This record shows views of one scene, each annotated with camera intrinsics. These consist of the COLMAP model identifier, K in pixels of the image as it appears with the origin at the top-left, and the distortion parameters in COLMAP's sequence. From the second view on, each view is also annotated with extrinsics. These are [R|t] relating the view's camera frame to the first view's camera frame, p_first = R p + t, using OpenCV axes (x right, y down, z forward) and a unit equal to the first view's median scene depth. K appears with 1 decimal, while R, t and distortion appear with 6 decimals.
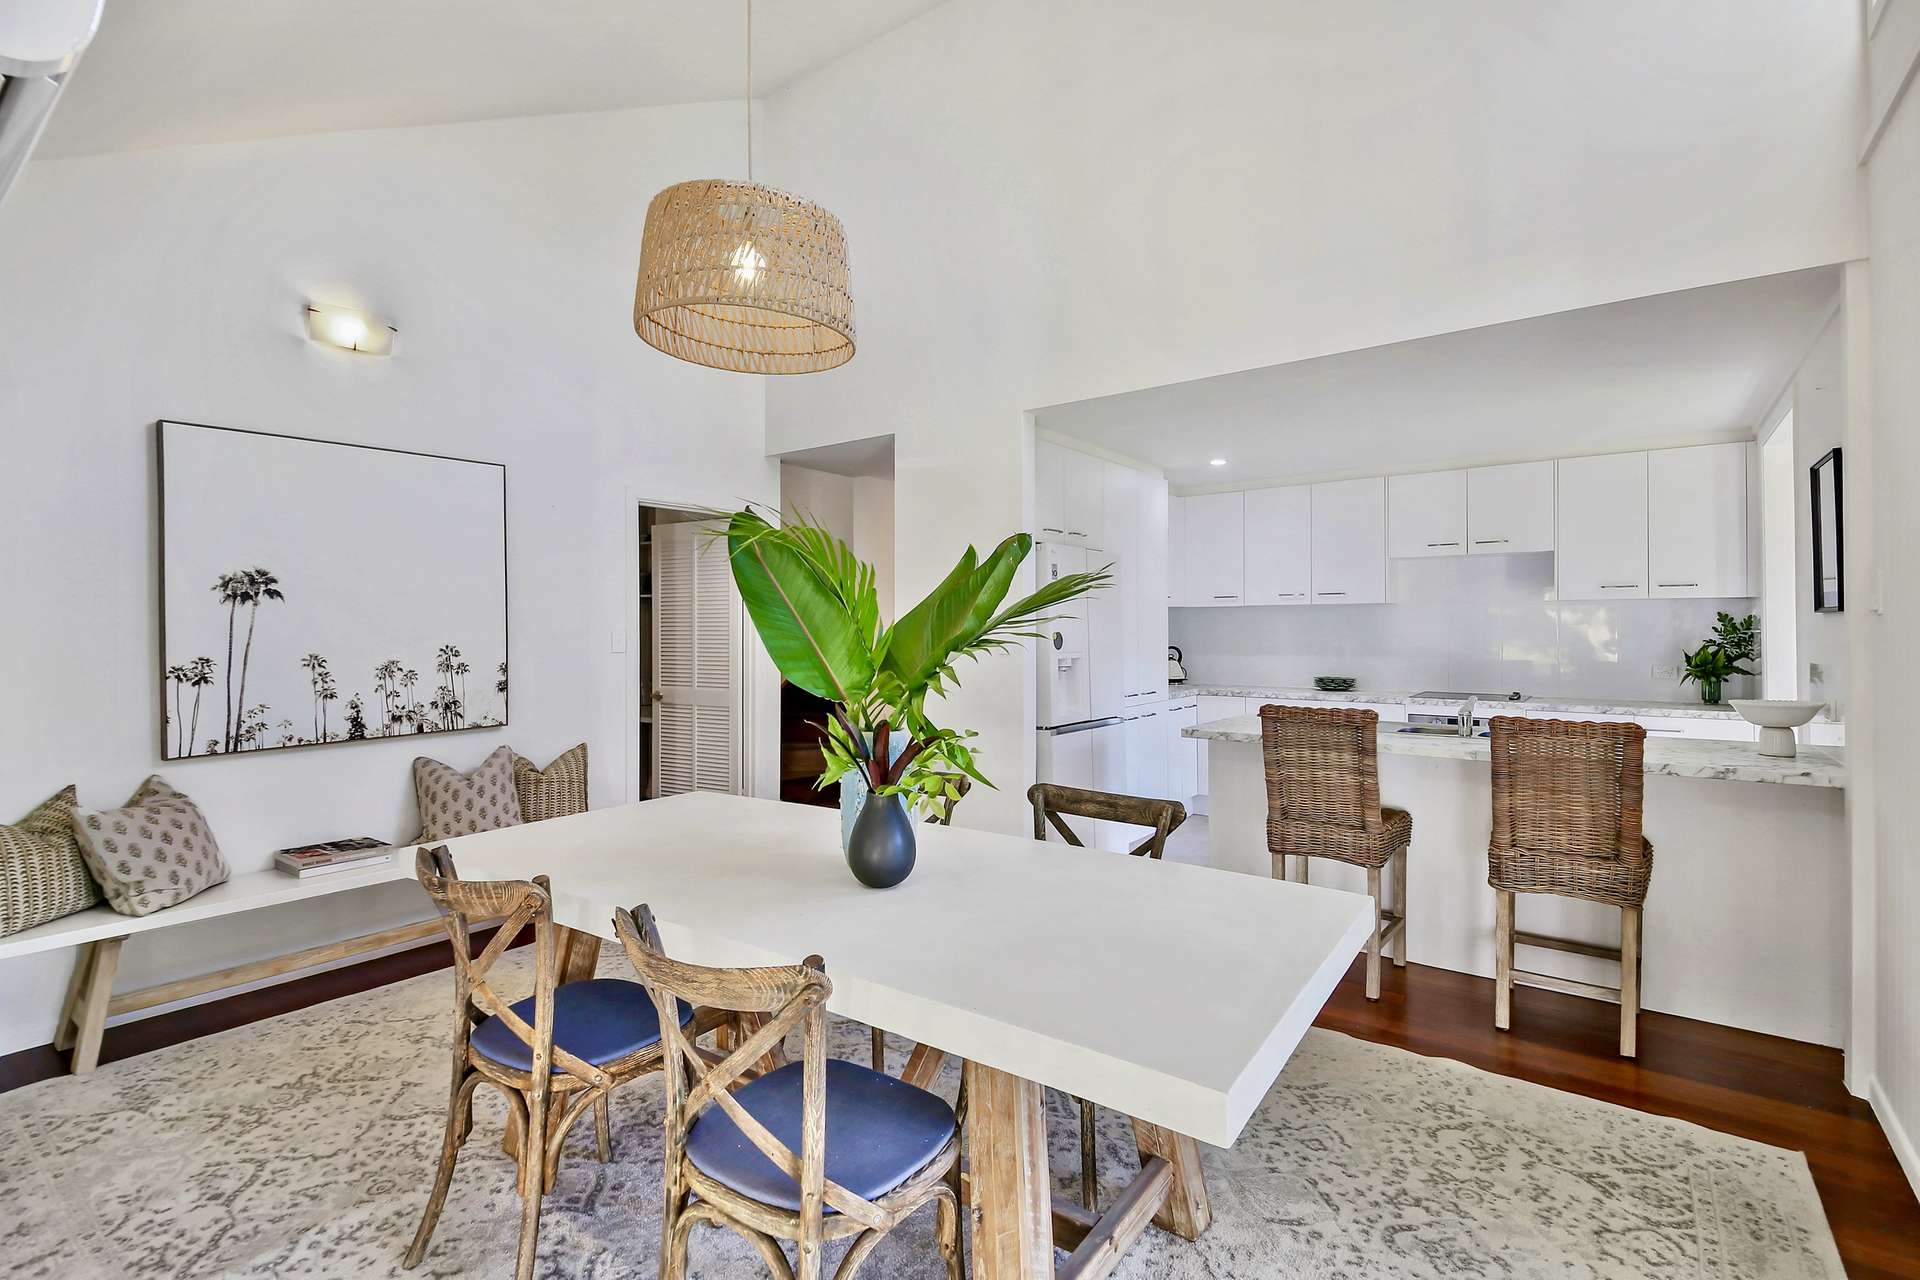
lens RADIAL K [[876.2, 0, 963.8], [0, 876.2, 626.8], [0, 0, 1]] dist [0.016849, 0.000308]
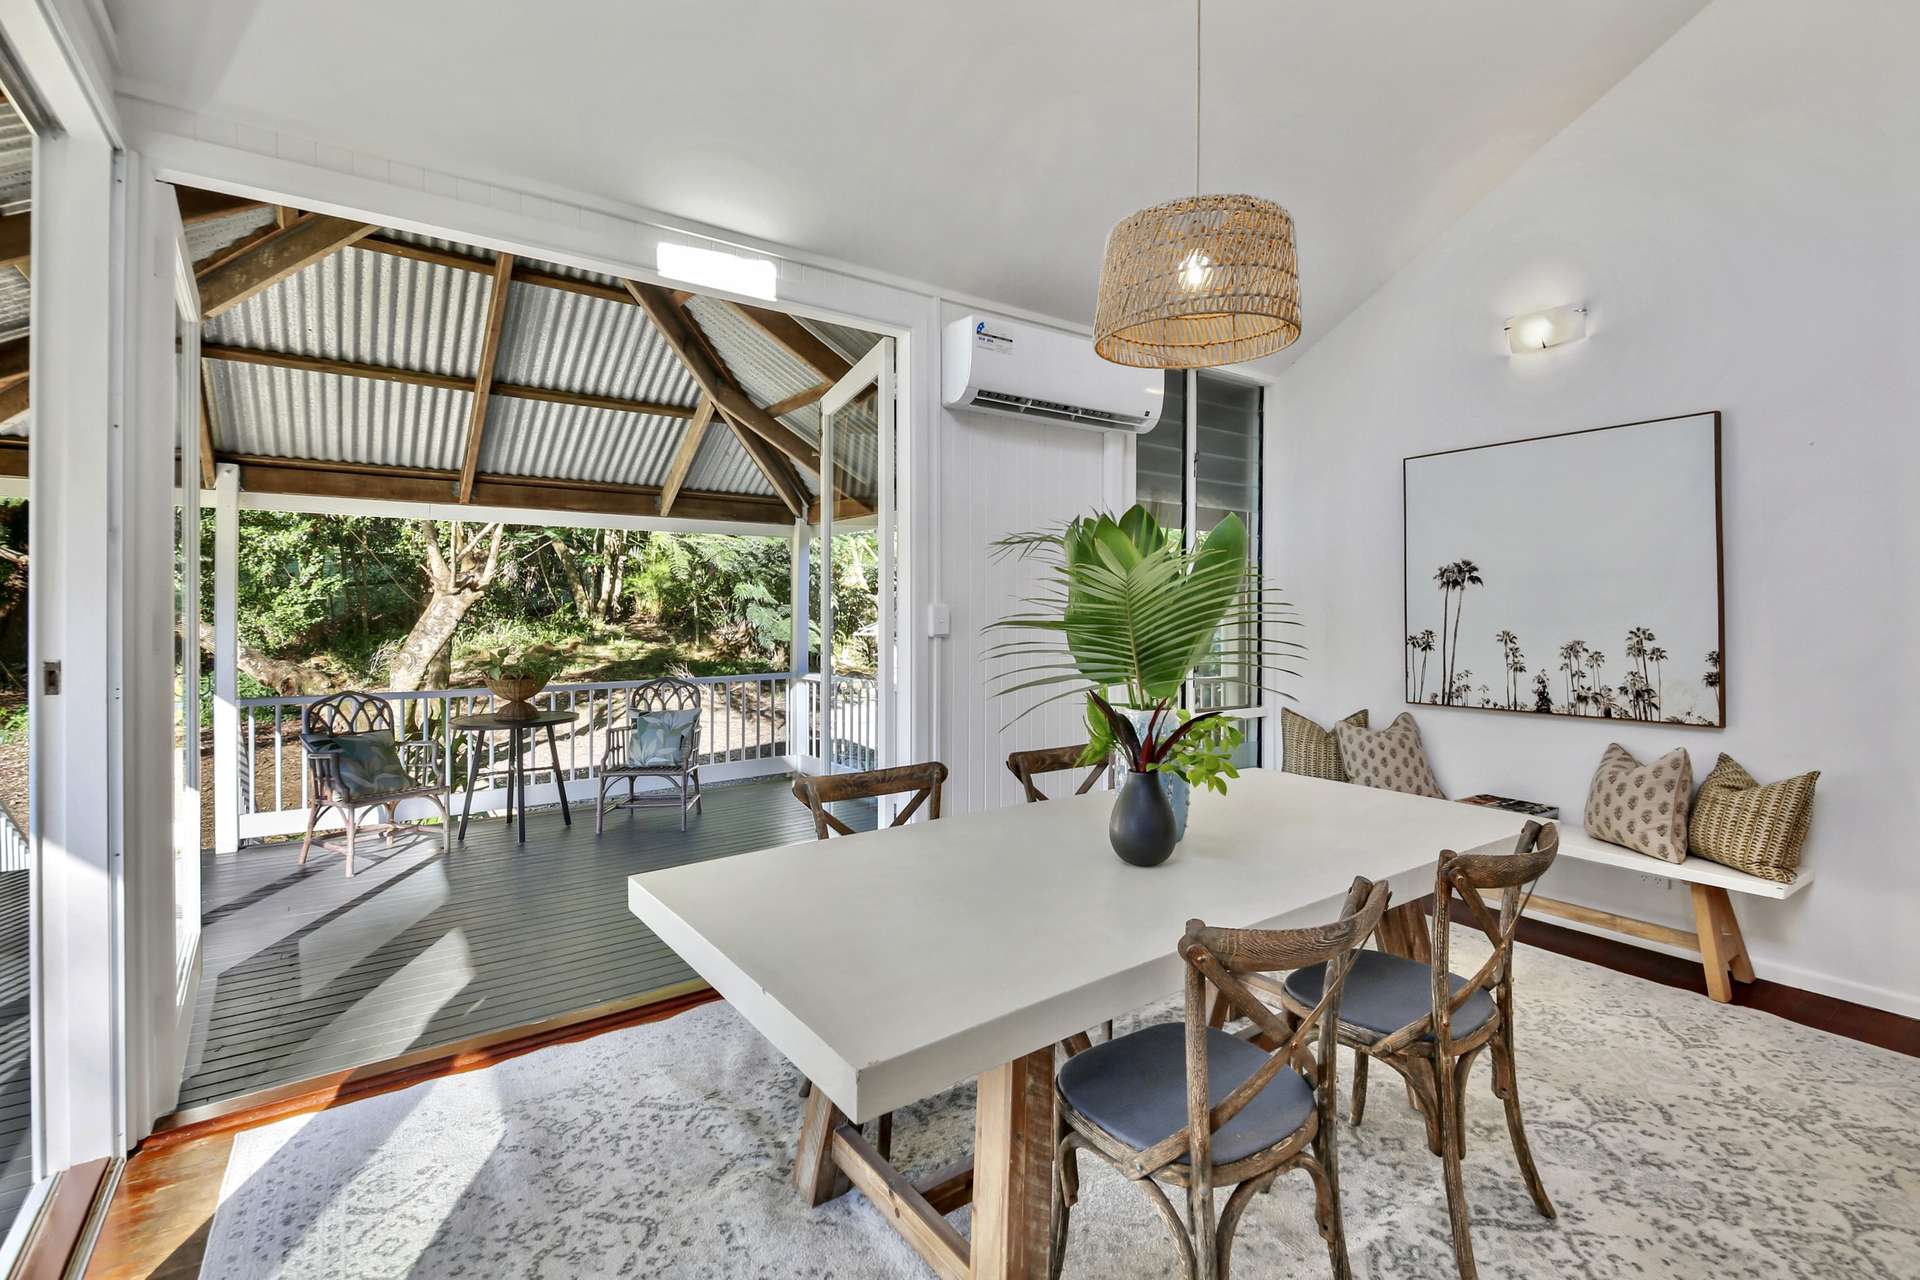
lens RADIAL K [[873.2, 0, 978.3], [0, 873.2, 608.6], [0, 0, 1]] dist [-0.000254, -0.000223]
pose [[-0.295848, 0.007801, -0.955203, 0.523131], [0.003222, 0.999969, 0.007169, -0.008130], [0.955230, -0.000957, -0.295864, 0.659231]]
